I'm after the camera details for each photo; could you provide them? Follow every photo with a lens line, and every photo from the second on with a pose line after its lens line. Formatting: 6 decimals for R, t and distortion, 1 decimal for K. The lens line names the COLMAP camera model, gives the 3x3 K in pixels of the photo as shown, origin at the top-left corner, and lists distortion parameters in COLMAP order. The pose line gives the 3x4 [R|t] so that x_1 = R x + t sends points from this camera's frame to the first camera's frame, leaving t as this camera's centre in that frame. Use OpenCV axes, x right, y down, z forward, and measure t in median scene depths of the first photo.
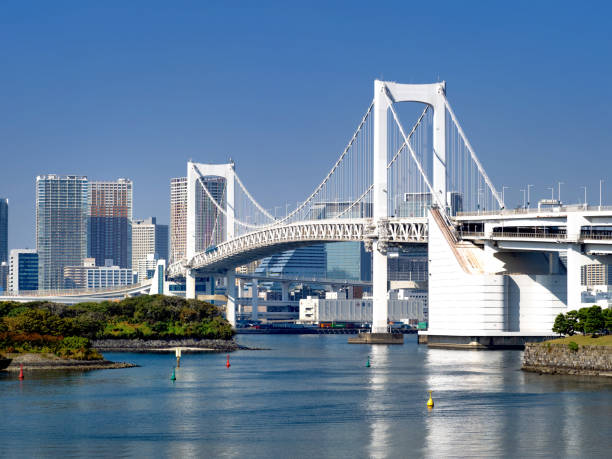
lens RADIAL K [[1770.5, 0, 306.0], [0, 1770.5, 229.5], [0, 0, 1]] dist [-0.006152, -0.024795]
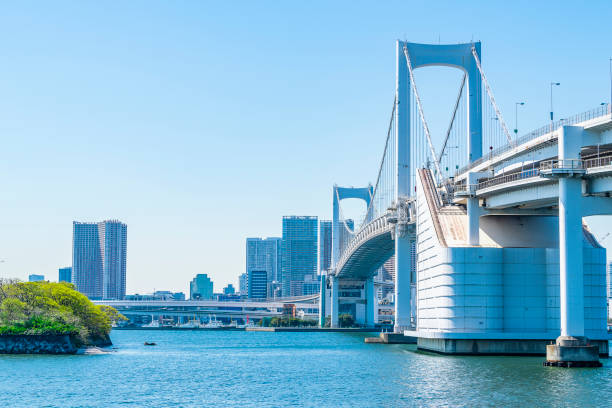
lens RADIAL K [[1196.3, 0, 306.0], [0, 1196.3, 204.0], [0, 0, 1]] dist [-0.007068, 0.027078]
pose [[0.986761, -0.011266, -0.161787, 0.089793], [0.003522, 0.998838, -0.048070, 0.023888], [0.162141, 0.046864, 0.985654, 0.421021]]
